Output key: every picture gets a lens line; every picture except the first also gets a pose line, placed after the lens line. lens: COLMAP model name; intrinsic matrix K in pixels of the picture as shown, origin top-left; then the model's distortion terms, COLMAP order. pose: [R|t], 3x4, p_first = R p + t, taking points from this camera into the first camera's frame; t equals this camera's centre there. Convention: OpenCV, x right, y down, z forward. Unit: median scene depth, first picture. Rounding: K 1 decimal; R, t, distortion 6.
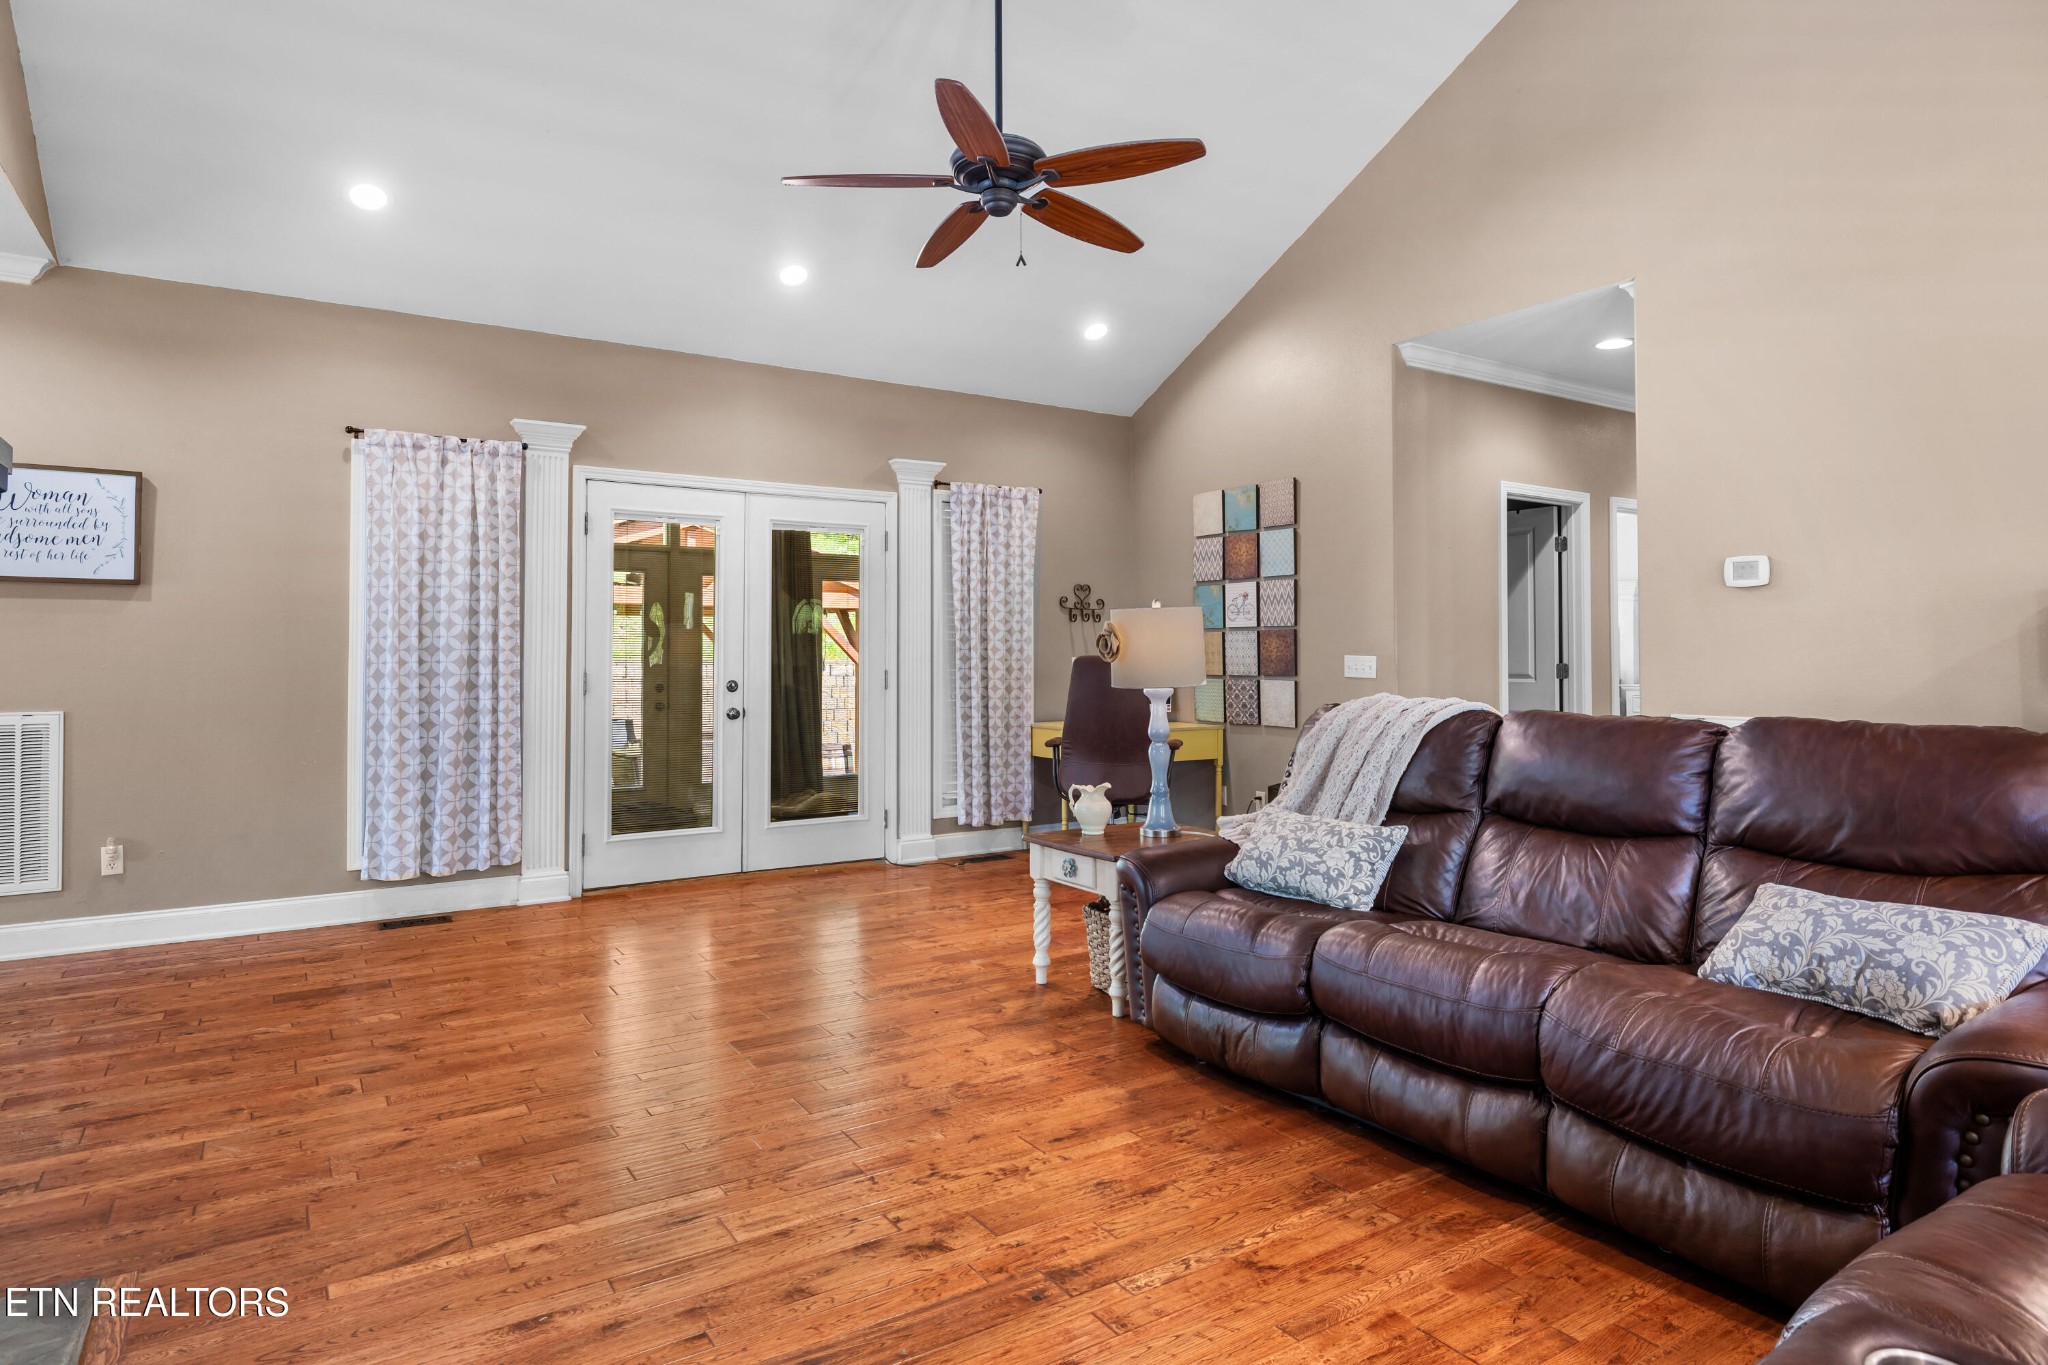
lens RADIAL K [[1139.3, 0, 1026.7], [0, 1139.3, 634.8], [0, 0, 1]] dist [-0.008056, 0.003717]
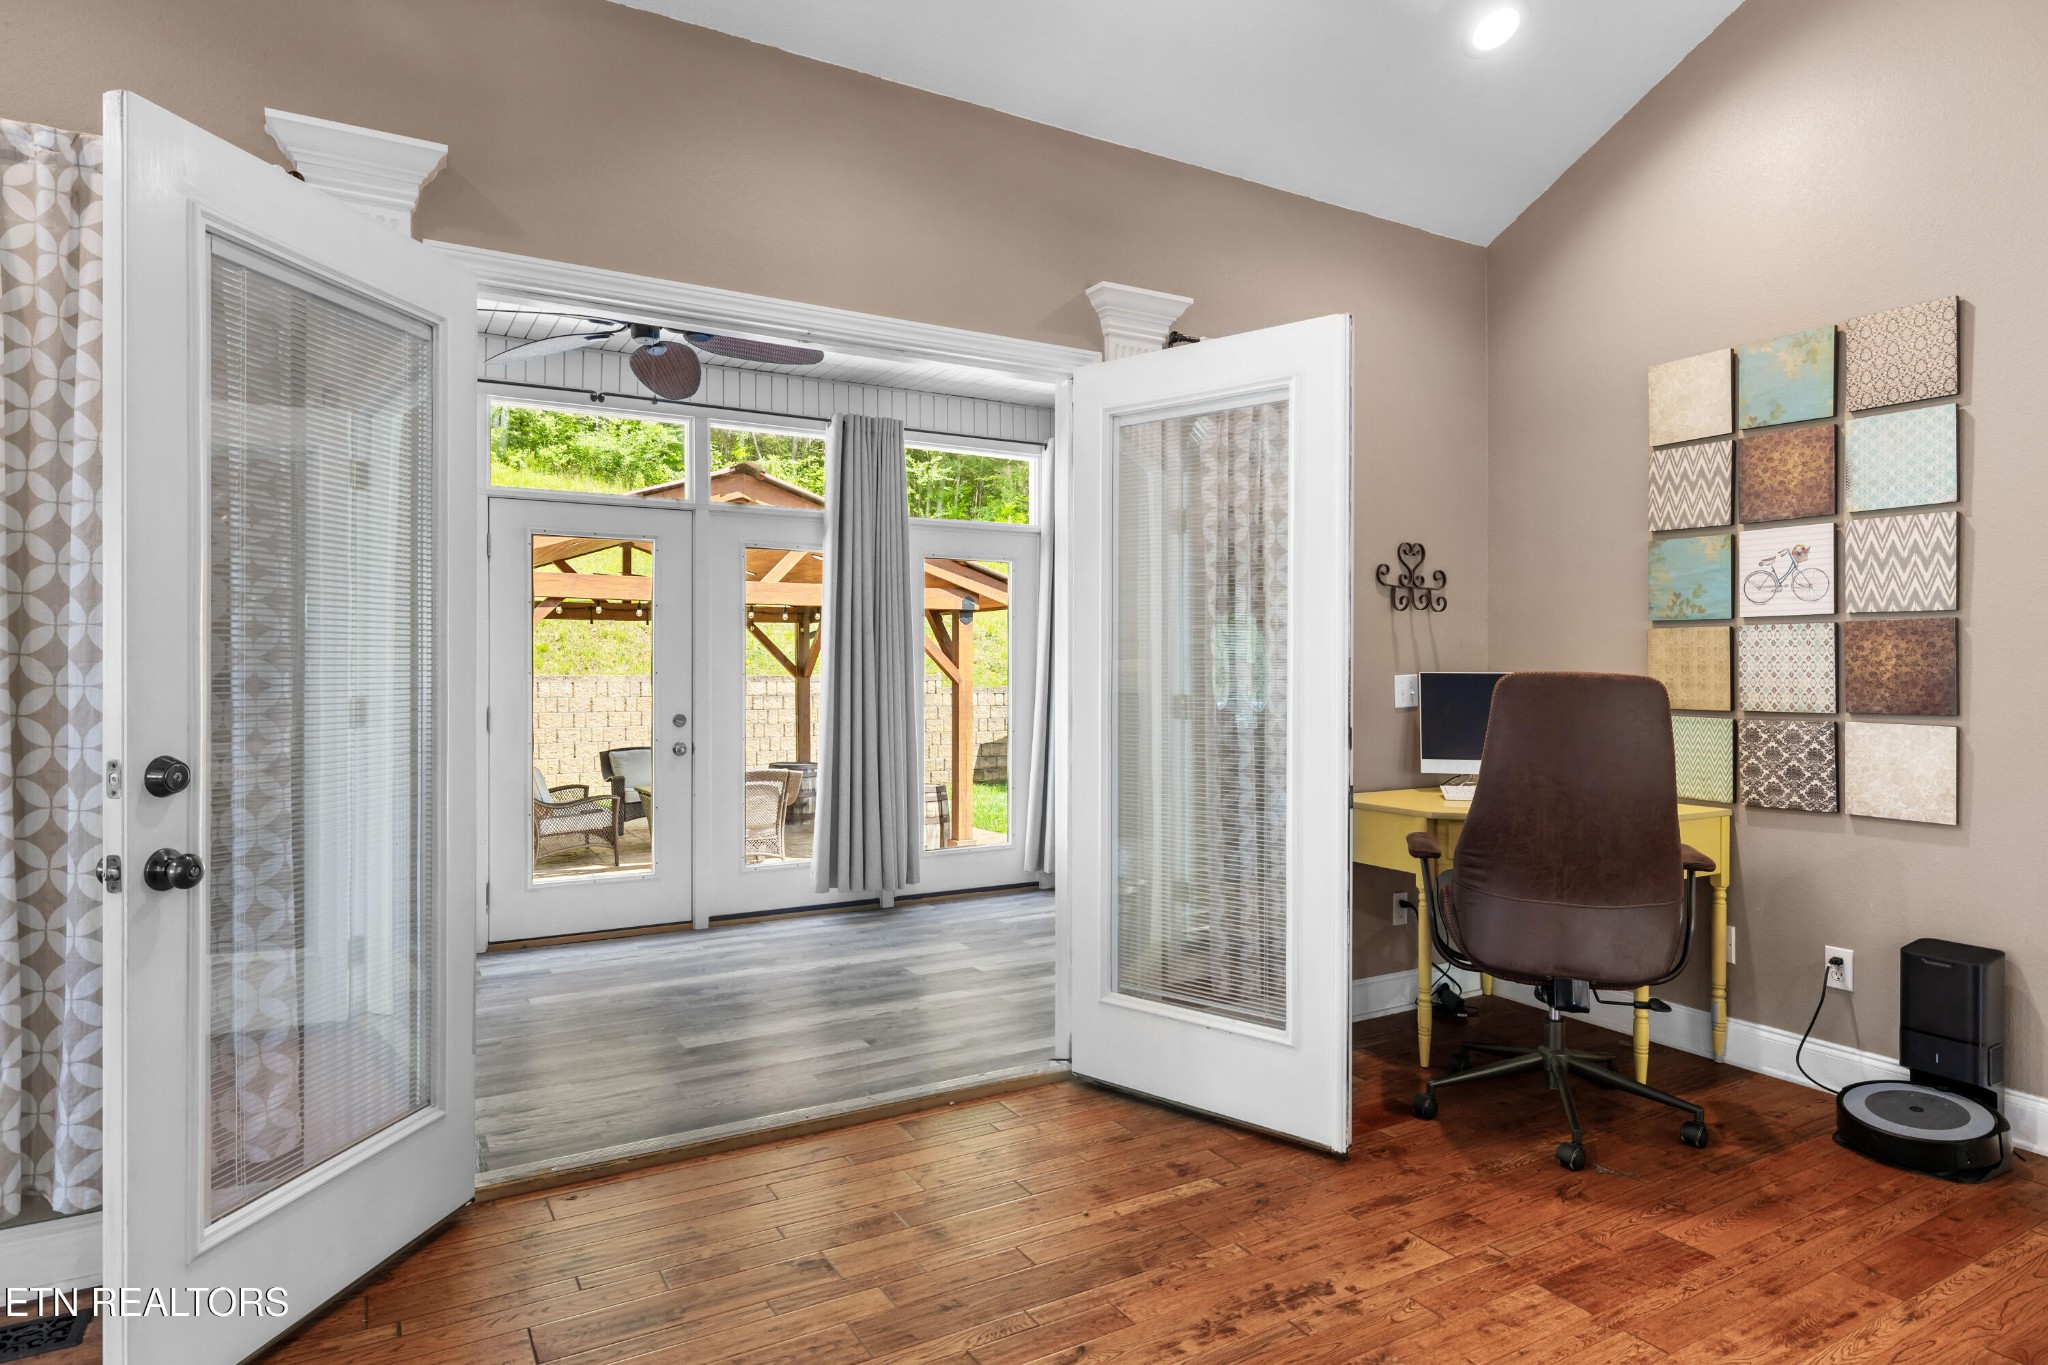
lens RADIAL K [[1139.3, 0, 1024.6], [0, 1139.3, 665.9], [0, 0, 1]] dist [-0.008056, 0.003717]
pose [[0.998302, 0.000848, -0.058243, -0.166837], [-0.000029, 0.999901, 0.014058, 0.011794], [0.058249, -0.014033, 0.998203, 0.682174]]
